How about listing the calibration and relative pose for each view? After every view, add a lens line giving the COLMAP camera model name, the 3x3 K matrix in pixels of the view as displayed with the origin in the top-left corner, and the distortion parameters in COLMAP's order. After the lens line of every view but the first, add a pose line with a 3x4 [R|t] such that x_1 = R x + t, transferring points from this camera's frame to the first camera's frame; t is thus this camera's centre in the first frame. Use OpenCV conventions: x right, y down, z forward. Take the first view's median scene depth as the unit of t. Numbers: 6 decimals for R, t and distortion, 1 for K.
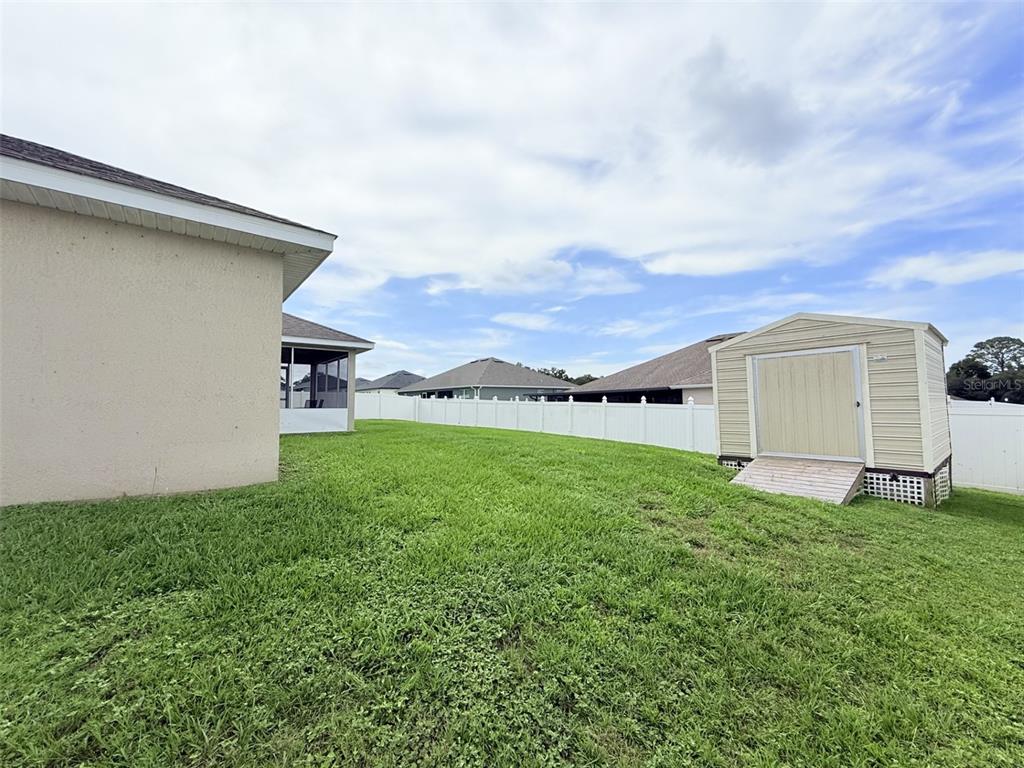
lens RADIAL K [[430.7, 0, 512.1], [0, 430.7, 383.5], [0, 0, 1]] dist [0.000182, 0.000335]
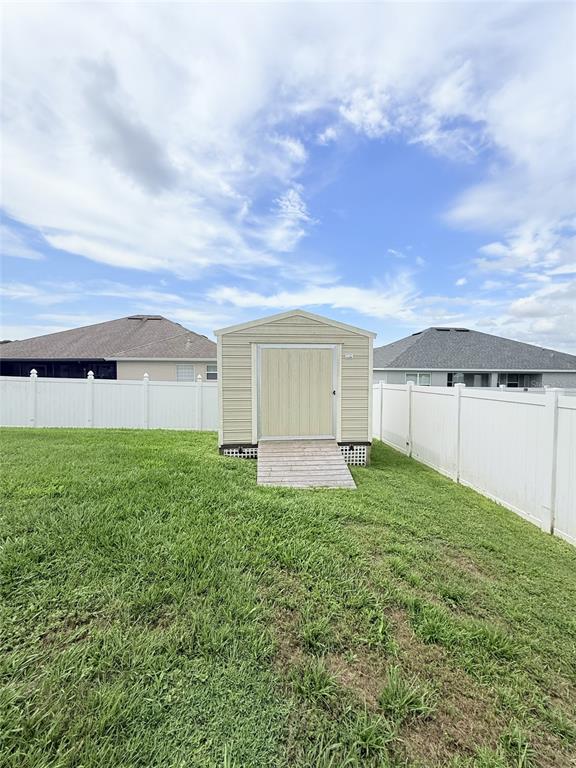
lens RADIAL K [[305.2, 0, 287.6], [0, 305.2, 385.5], [0, 0, 1]] dist [0.003084, -0.000019]
pose [[0.558691, -0.033442, 0.828702, 0.001266], [-0.059429, 0.995004, 0.080218, -0.015259], [-0.827244, -0.094066, 0.553912, 0.273868]]
